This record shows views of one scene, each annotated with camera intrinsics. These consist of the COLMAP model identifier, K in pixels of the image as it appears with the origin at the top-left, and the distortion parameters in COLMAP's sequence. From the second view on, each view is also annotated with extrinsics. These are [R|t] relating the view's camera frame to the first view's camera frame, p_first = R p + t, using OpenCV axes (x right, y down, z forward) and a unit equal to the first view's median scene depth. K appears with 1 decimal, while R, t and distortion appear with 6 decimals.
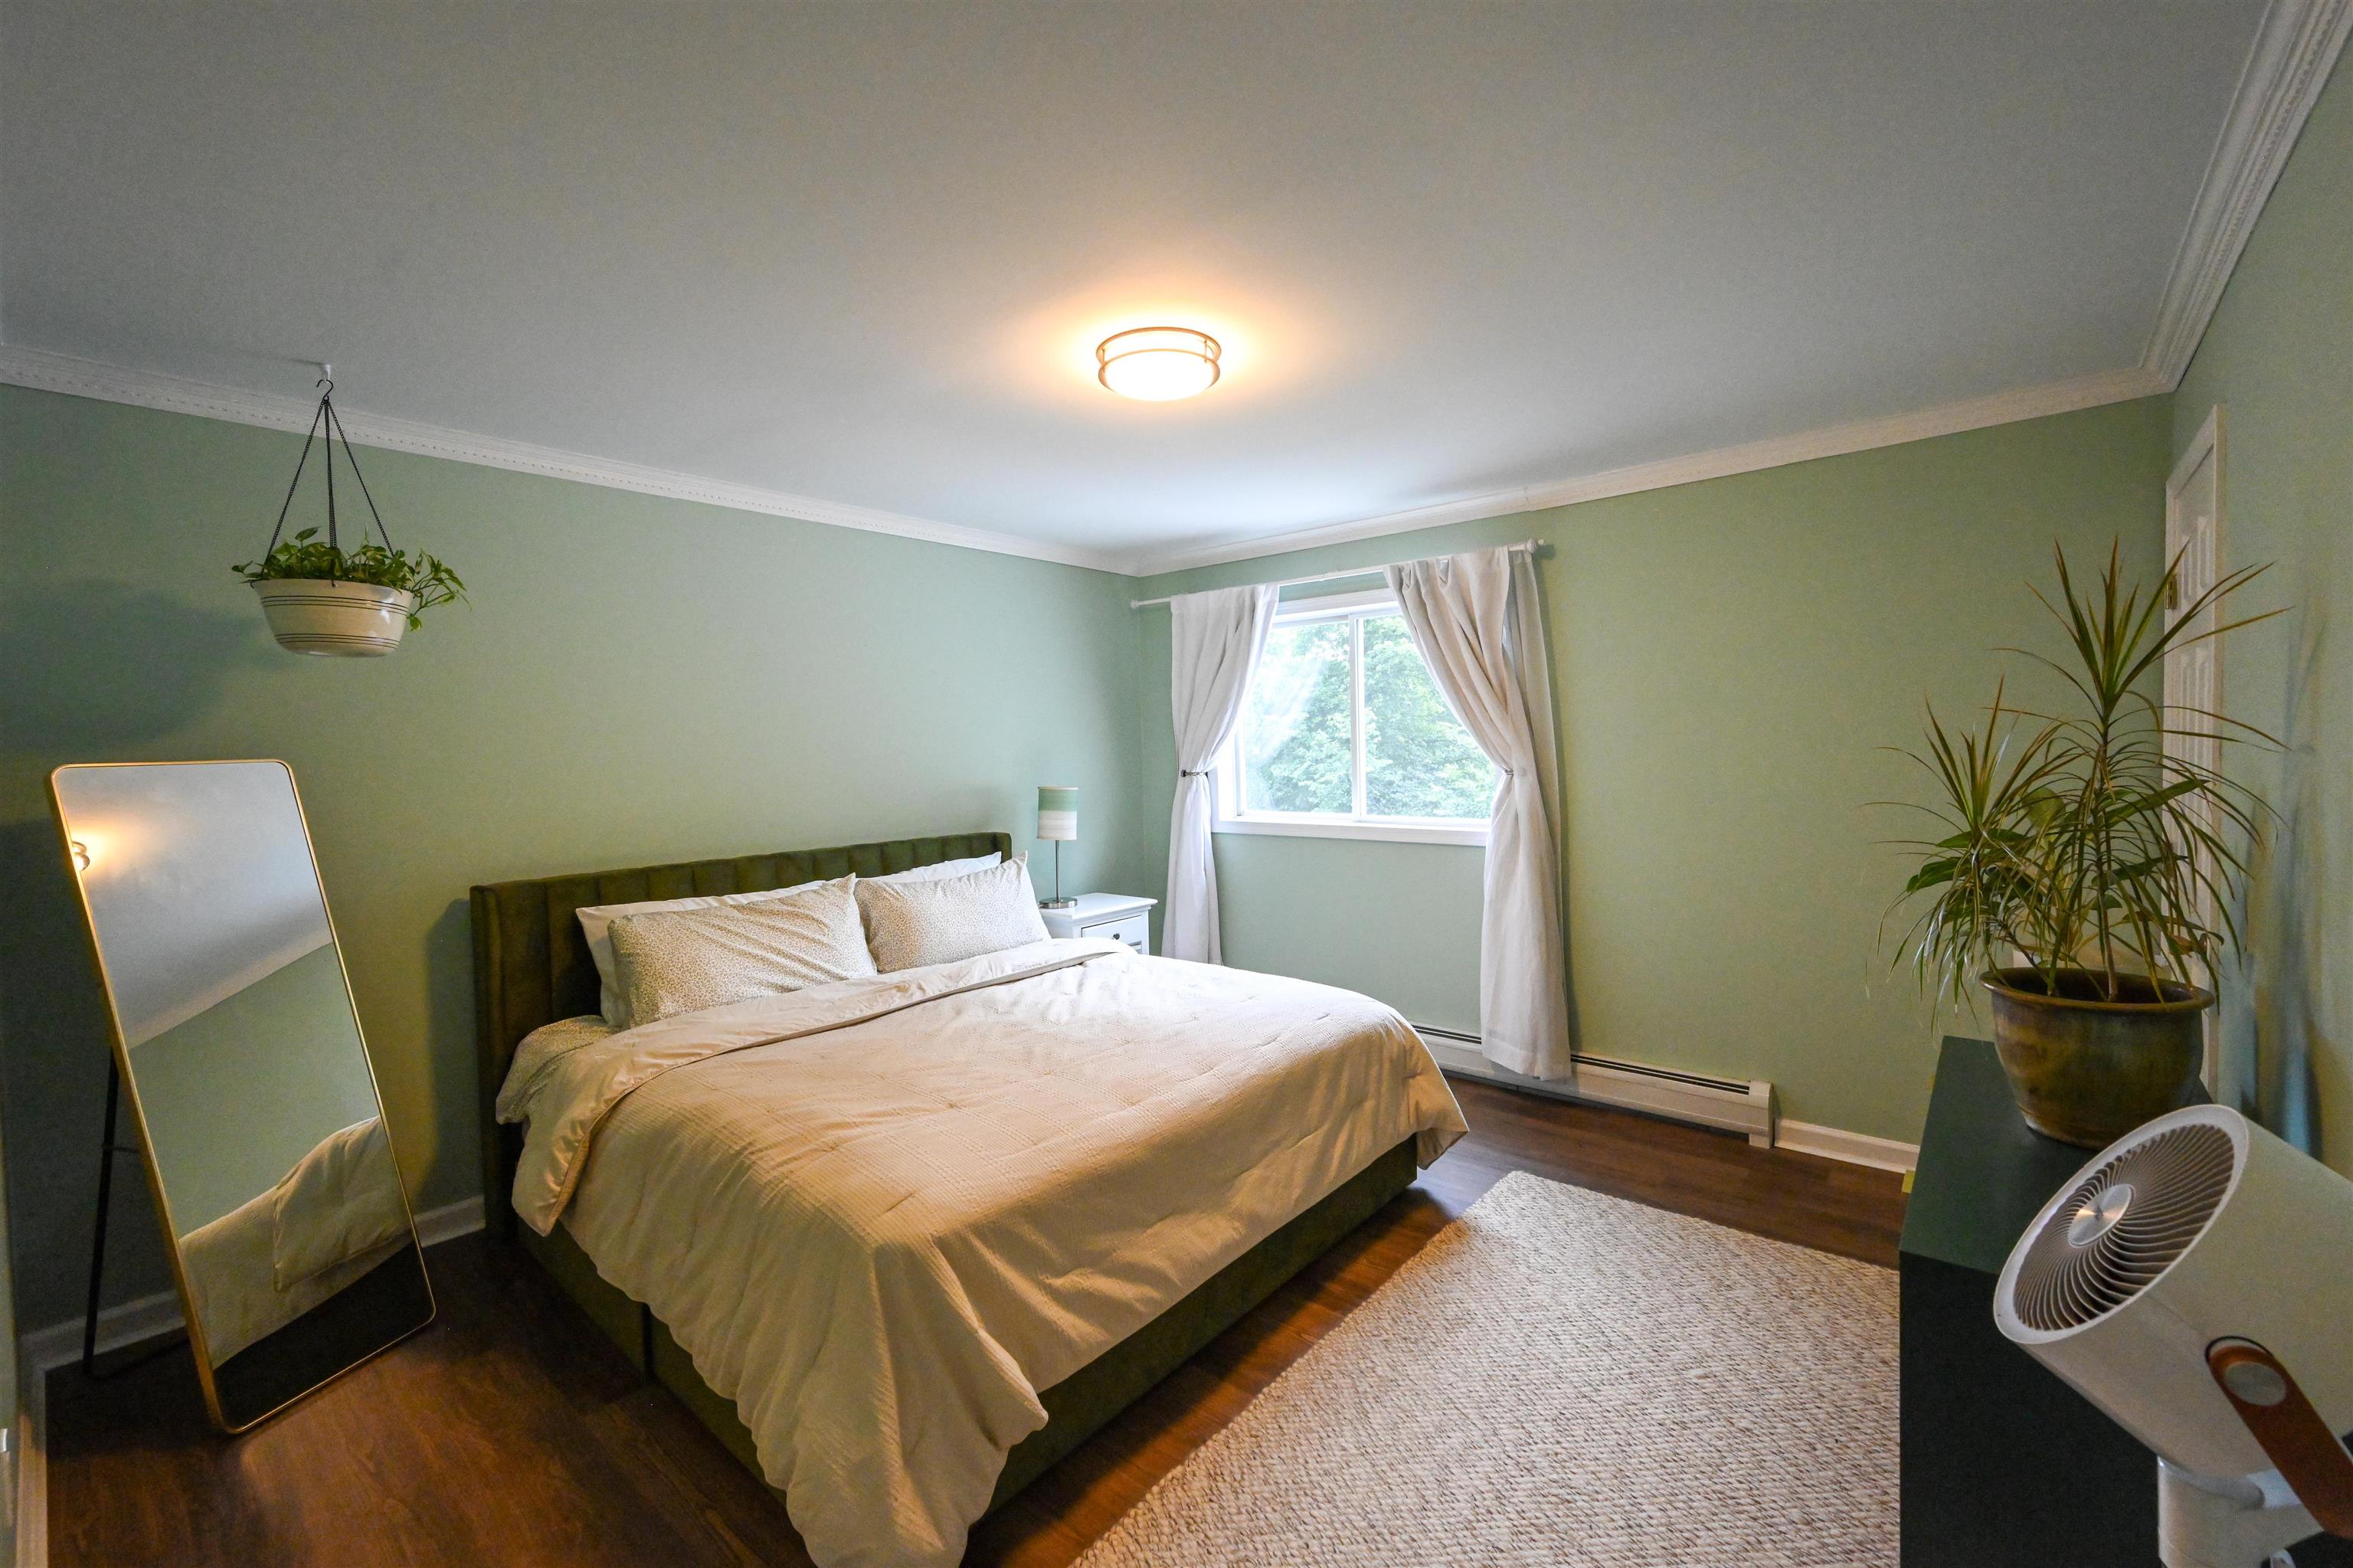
lens RADIAL K [[955.7, 0, 1178.0], [0, 955.7, 786.5], [0, 0, 1]] dist [0.002156, 0.000925]
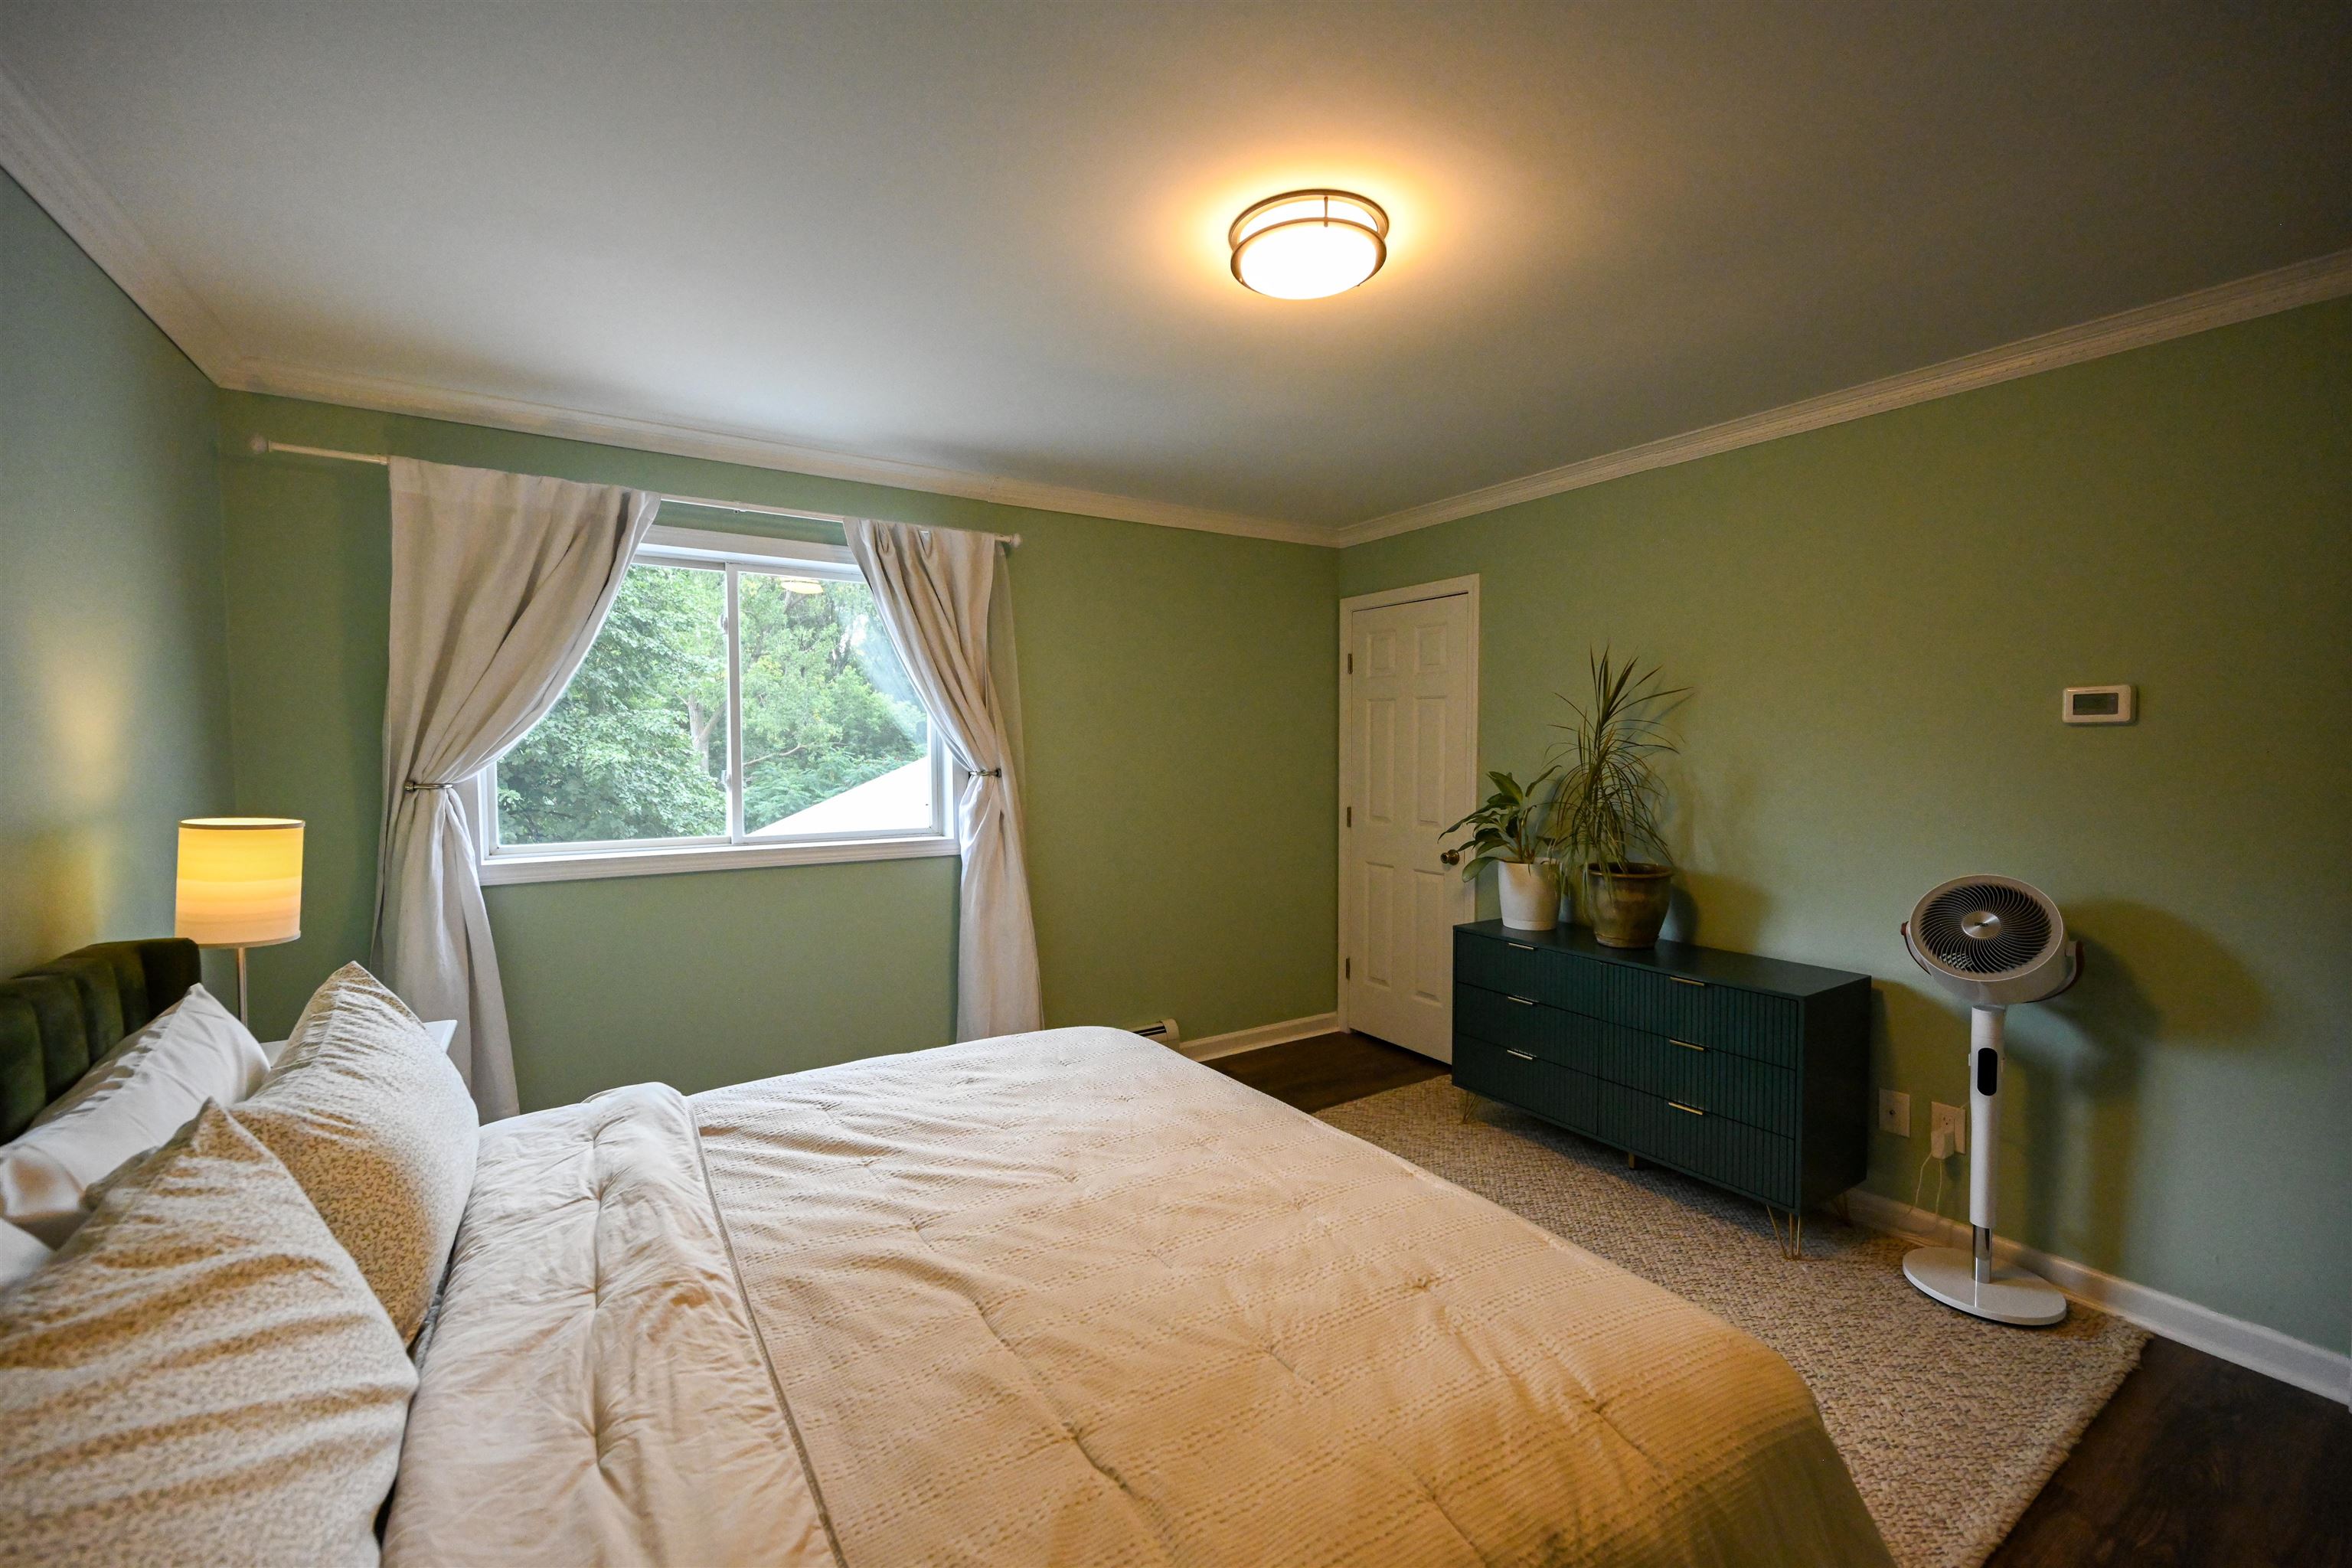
lens RADIAL K [[955.3, 0, 1179.7], [0, 955.3, 783.5], [0, 0, 1]] dist [0.002156, 0.000925]
pose [[0.283212, -0.021033, 0.958827, -0.489701], [0.040824, 0.999118, 0.009859, -0.005823], [-0.958188, 0.036351, 0.283821, 0.534710]]
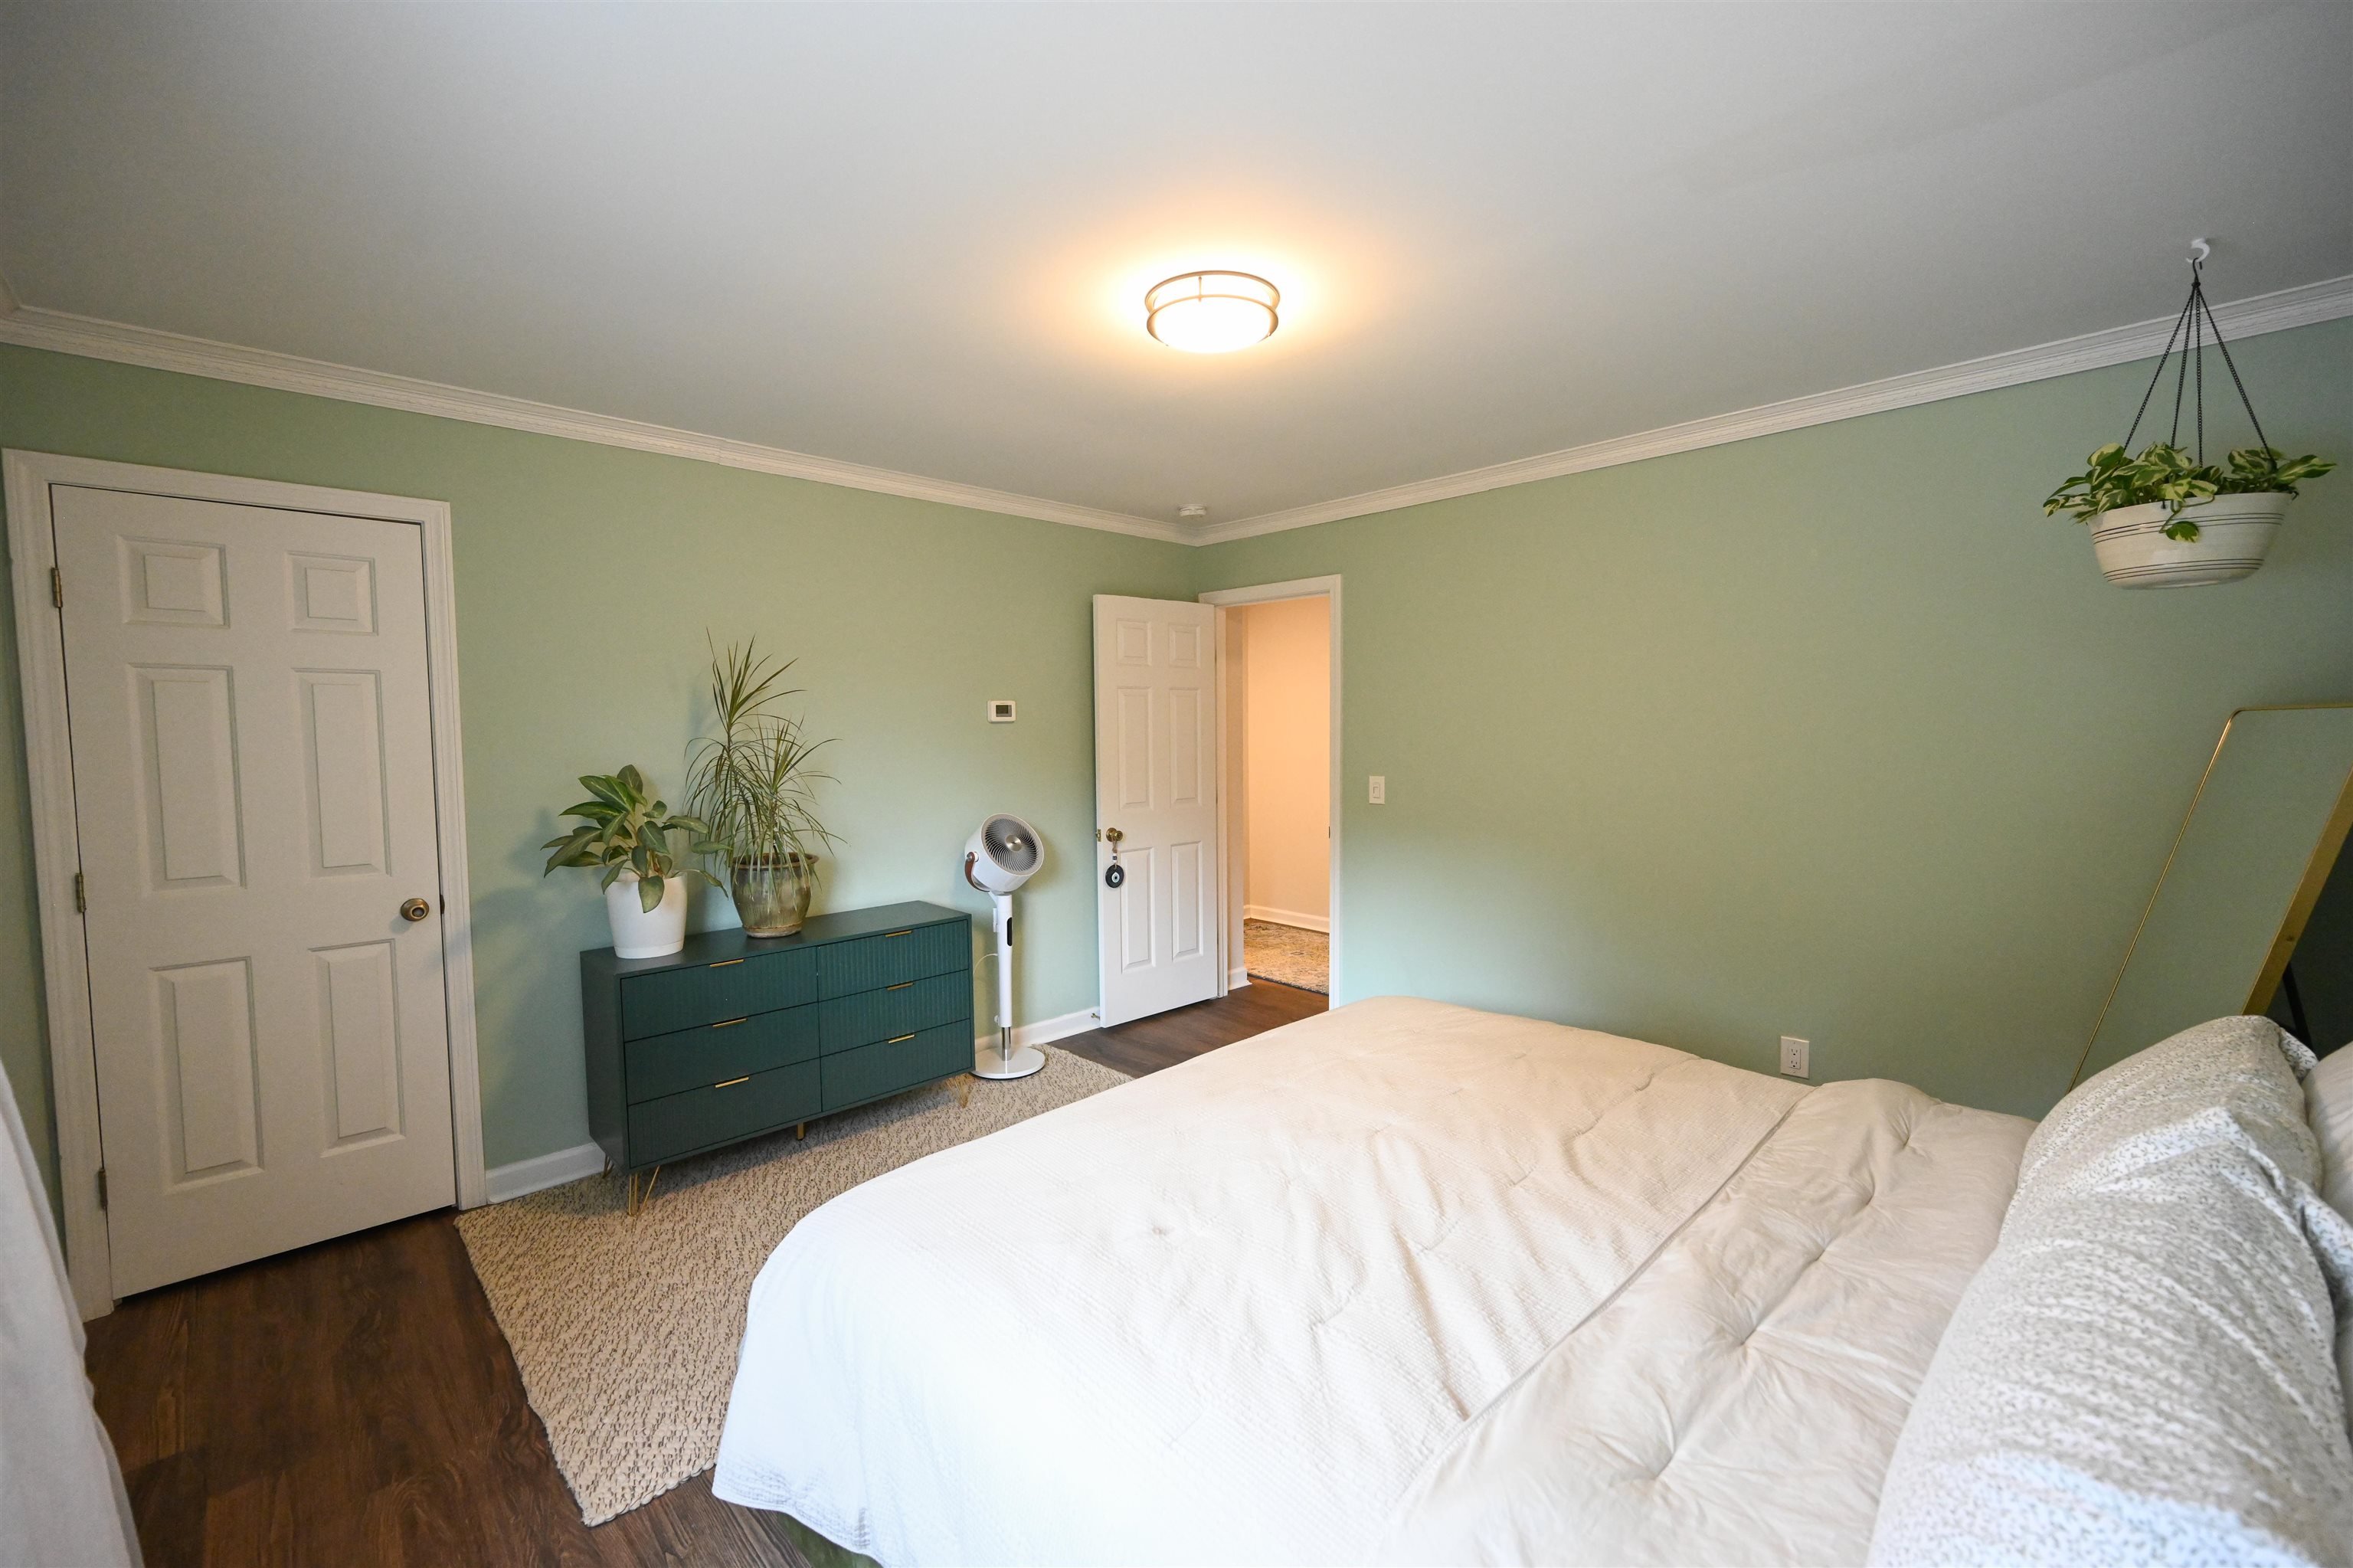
lens RADIAL K [[955.7, 0, 1159.3], [0, 955.7, 778.6], [0, 0, 1]] dist [0.002156, 0.000925]
pose [[-0.994023, 0.024500, 0.106385, -0.039333], [0.035131, 0.994443, 0.099238, -0.049553], [-0.103362, 0.102382, -0.989360, 1.175487]]
